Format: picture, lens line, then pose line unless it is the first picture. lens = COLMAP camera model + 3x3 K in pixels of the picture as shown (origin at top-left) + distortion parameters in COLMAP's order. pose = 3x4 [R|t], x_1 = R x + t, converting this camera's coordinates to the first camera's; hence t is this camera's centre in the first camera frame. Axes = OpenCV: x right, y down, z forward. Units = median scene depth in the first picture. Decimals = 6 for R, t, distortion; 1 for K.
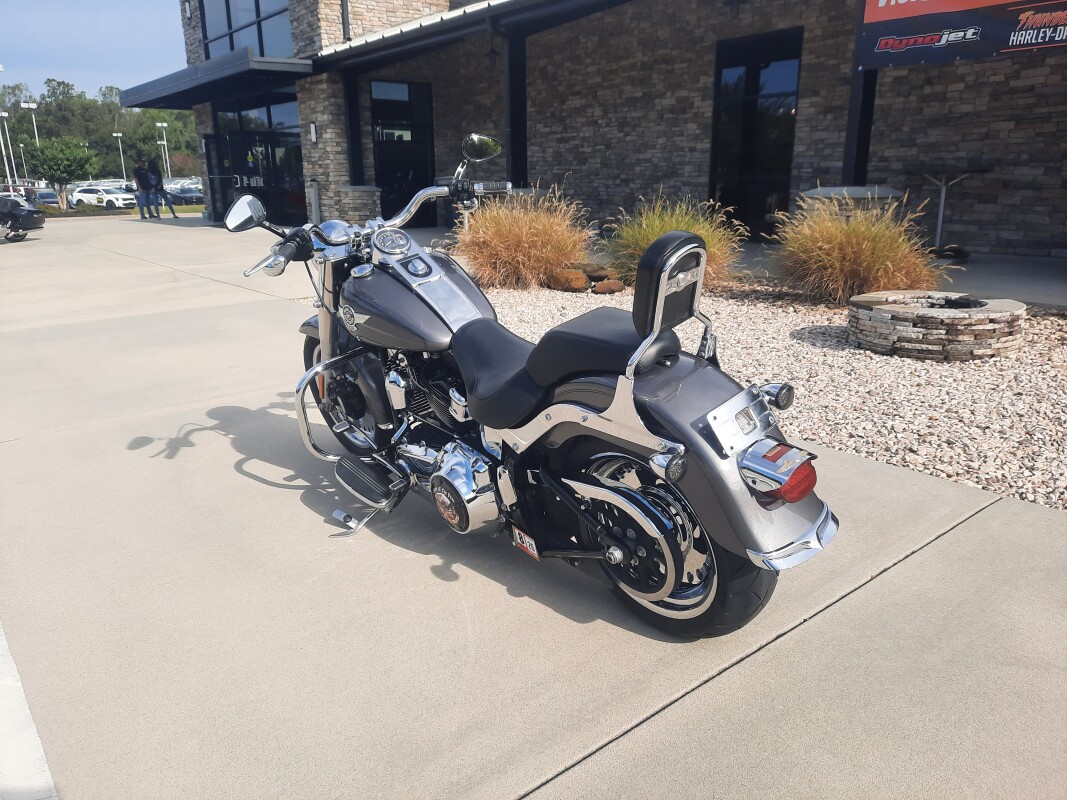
lens RADIAL K [[782.8, 0, 533.5], [0, 782.8, 400.0], [0, 0, 1]] dist [-0.001350, 0.010538]
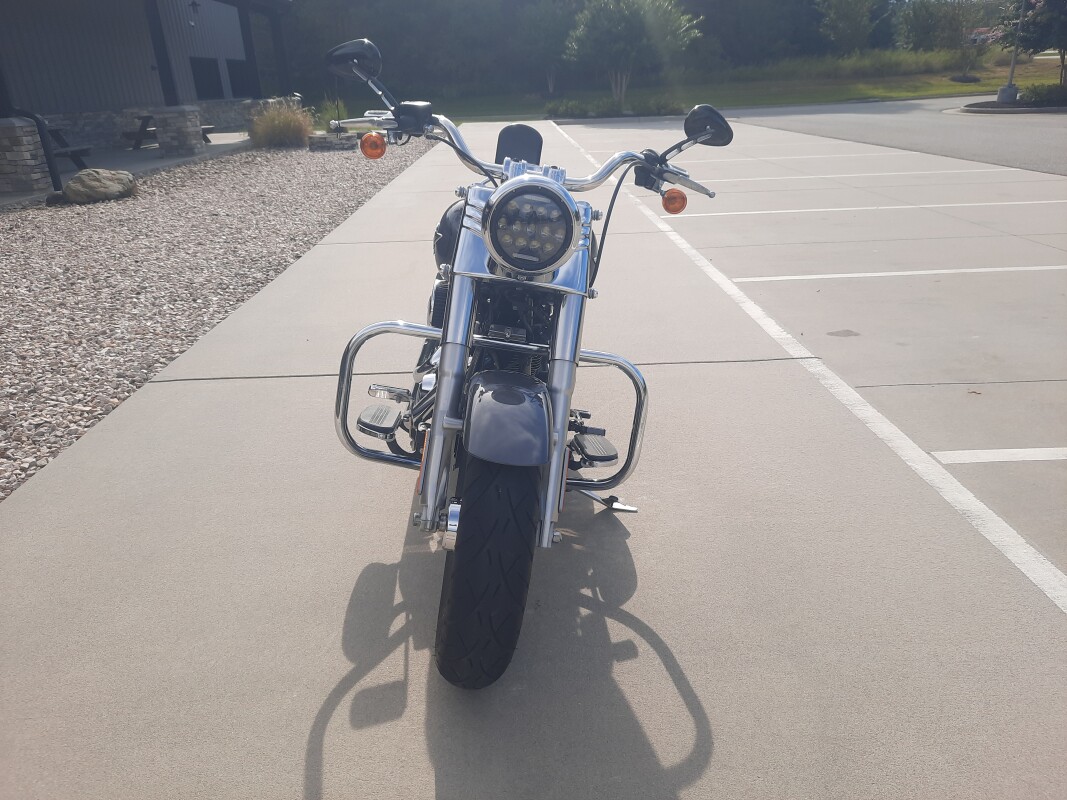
lens RADIAL K [[782.8, 0, 533.5], [0, 782.8, 400.0], [0, 0, 1]] dist [-0.001350, 0.010538]
pose [[-0.787370, -0.186981, 0.587441, -0.367981], [0.217421, 0.807439, 0.548425, -0.240734], [-0.576868, 0.559536, -0.595100, 0.848350]]
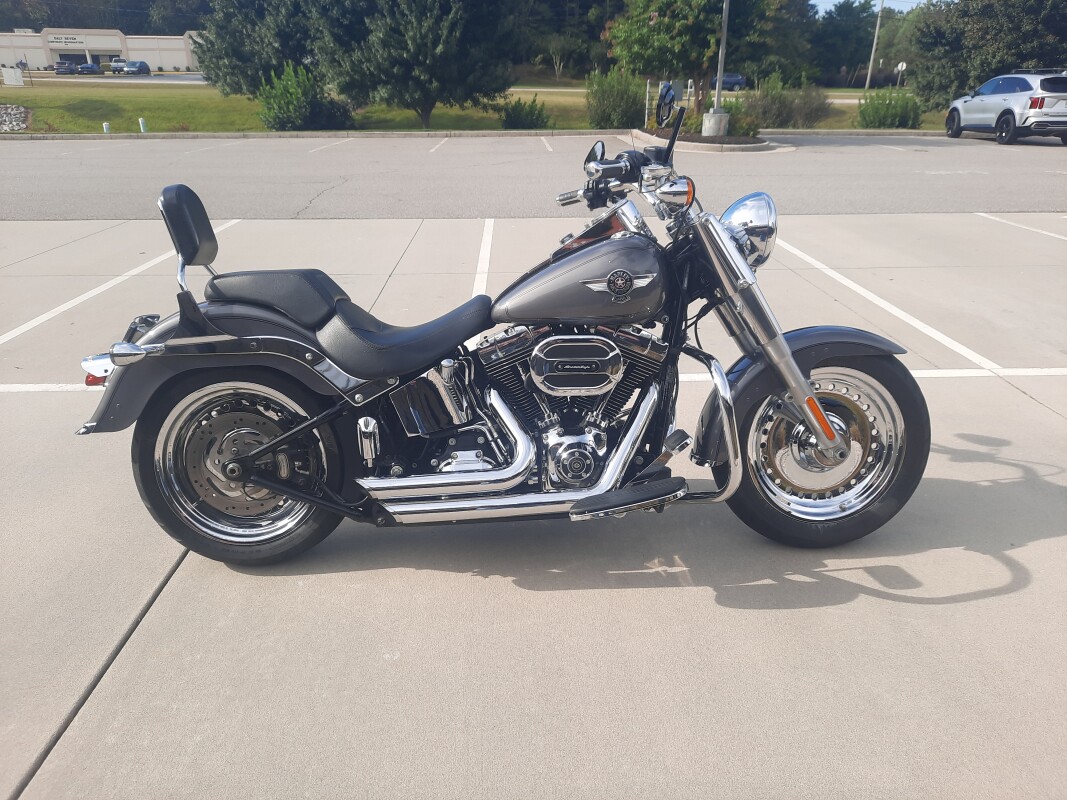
lens RADIAL K [[767.6, 0, 535.4], [0, 767.6, 415.8], [0, 0, 1]] dist [0.002333, 0.004493]
pose [[-0.606770, 0.330831, -0.722759, 0.294513], [-0.209354, 0.810653, 0.546821, -0.245443], [0.766812, 0.483107, -0.422619, 0.741485]]
